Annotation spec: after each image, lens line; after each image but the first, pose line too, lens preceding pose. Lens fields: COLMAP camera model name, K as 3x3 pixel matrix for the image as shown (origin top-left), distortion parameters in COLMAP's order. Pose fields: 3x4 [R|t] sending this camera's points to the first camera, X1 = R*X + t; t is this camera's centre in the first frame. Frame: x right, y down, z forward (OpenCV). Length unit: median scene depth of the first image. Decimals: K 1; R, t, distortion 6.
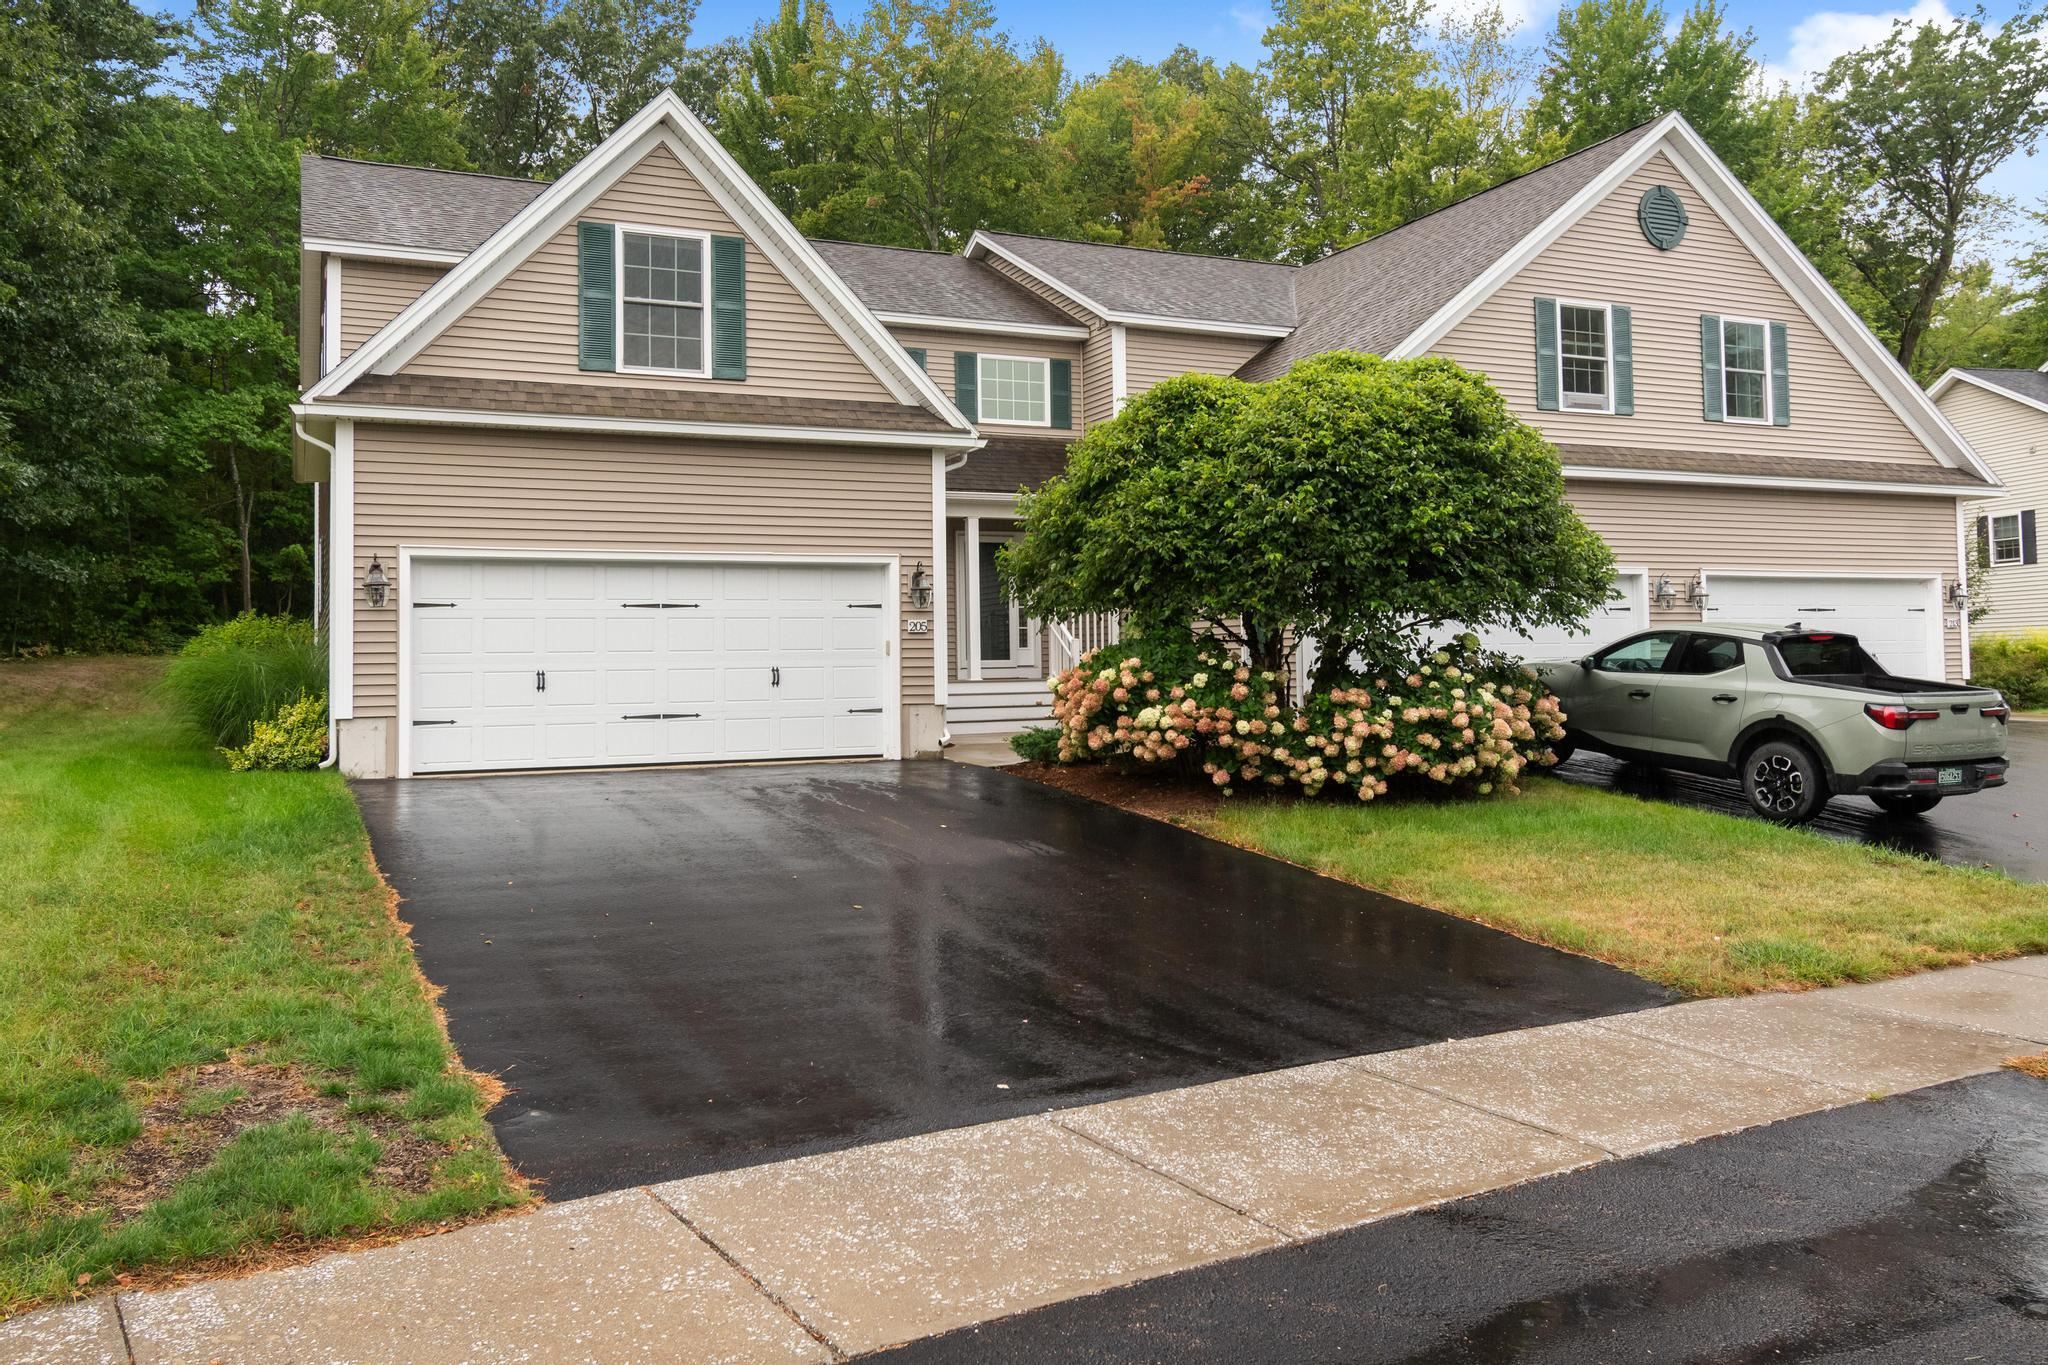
lens RADIAL K [[1526.6, 0, 1010.8], [0, 1526.6, 626.9], [0, 0, 1]] dist [0.005204, -0.012732]
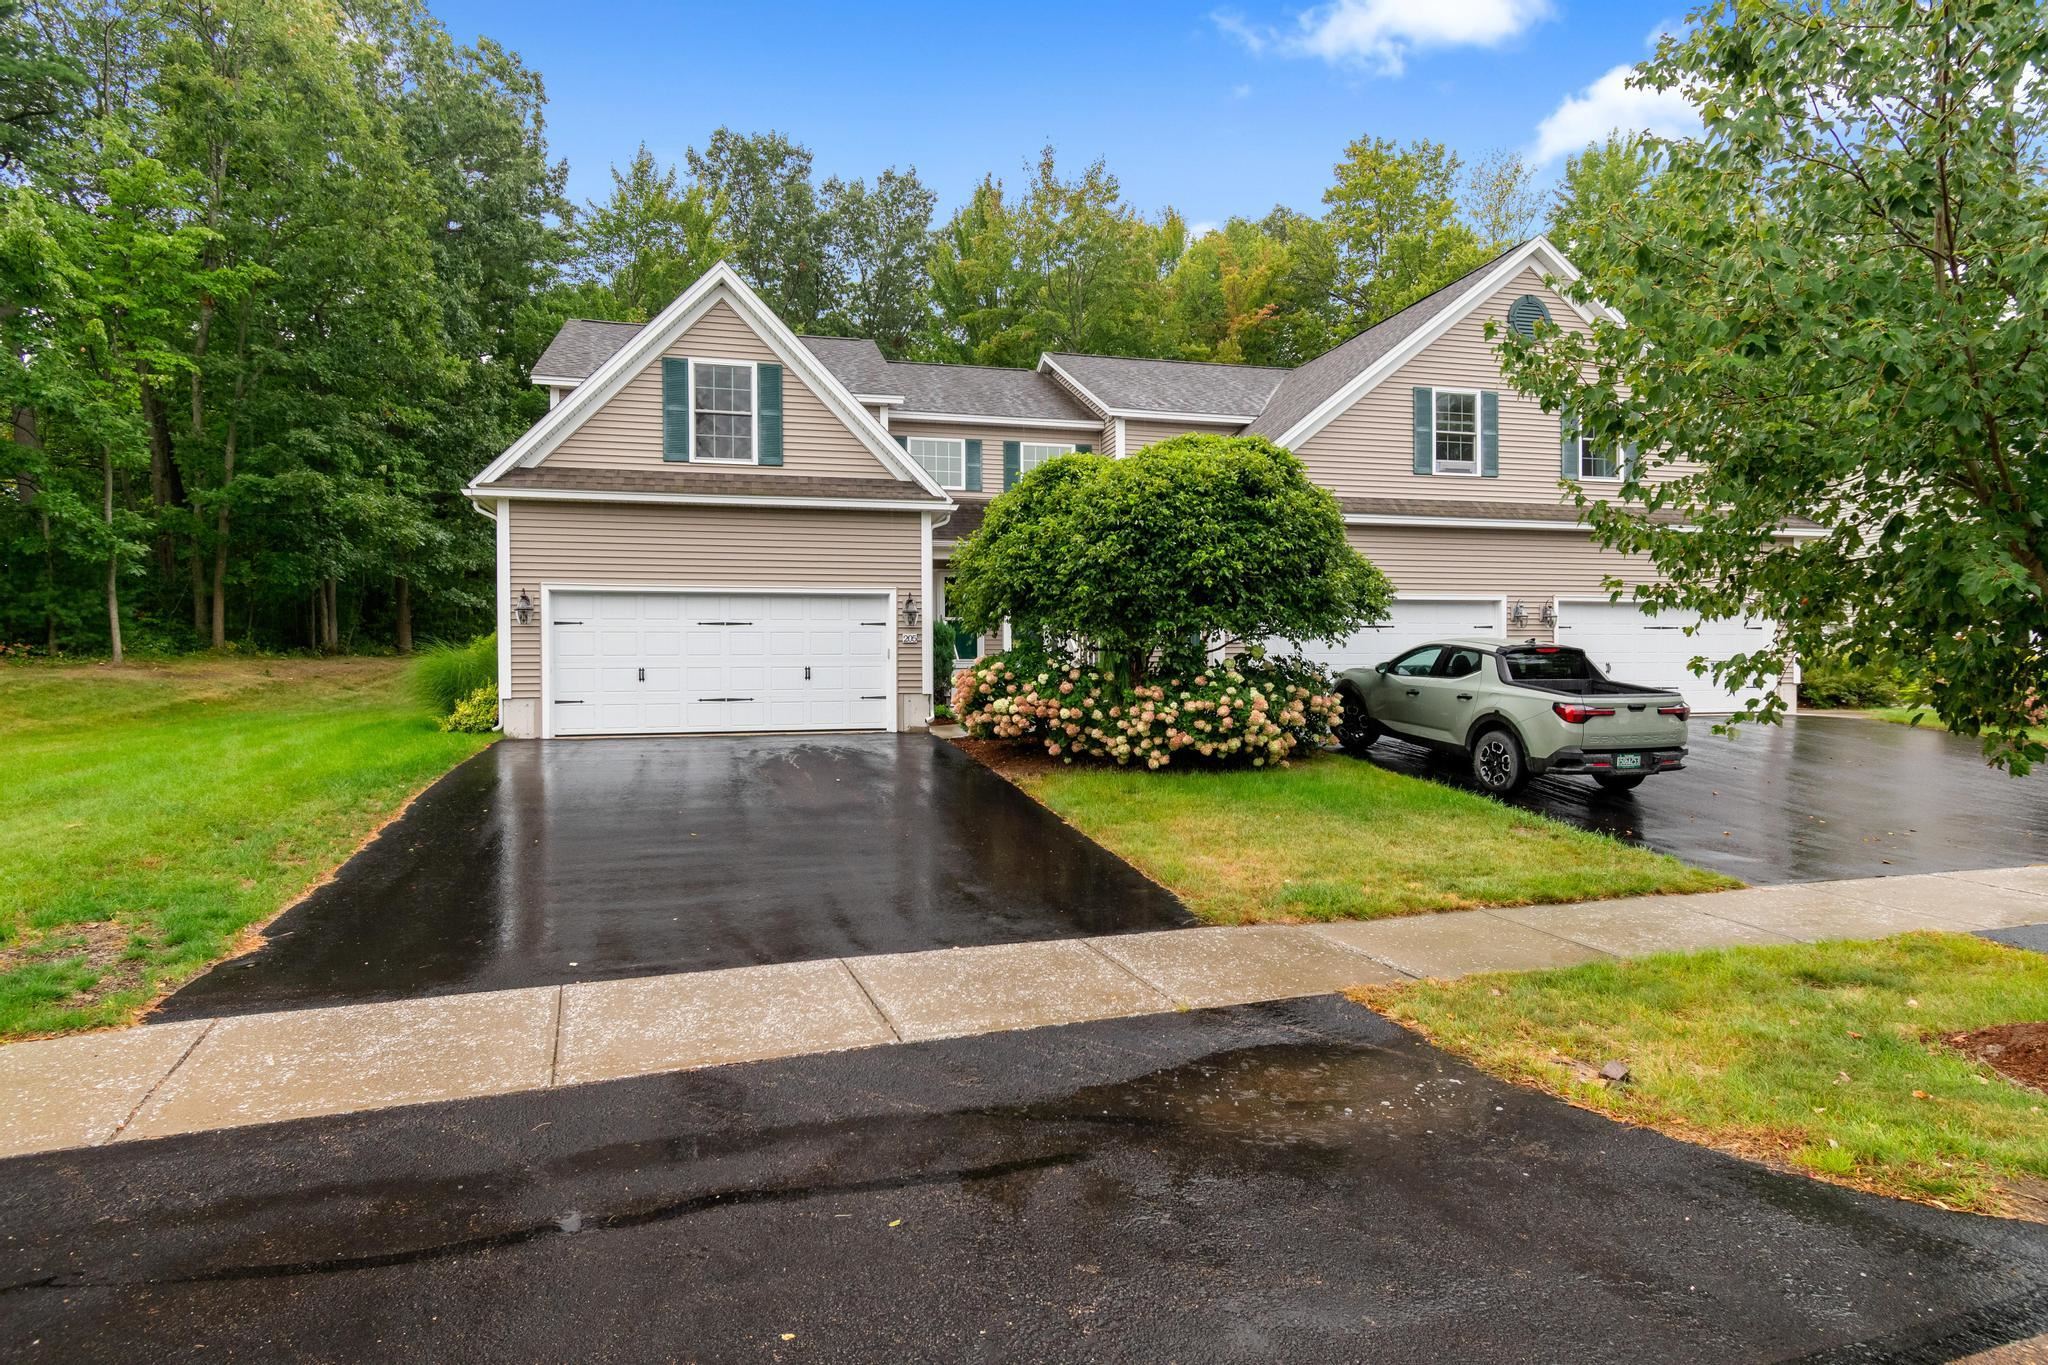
lens RADIAL K [[1074.8, 0, 1025.8], [0, 1074.8, 690.7], [0, 0, 1]] dist [0.000734, -0.002107]
pose [[0.985880, 0.011918, -0.167031, 0.234241], [-0.003719, 0.998776, 0.049316, -0.001685], [0.167414, -0.047998, 0.984718, 0.040126]]
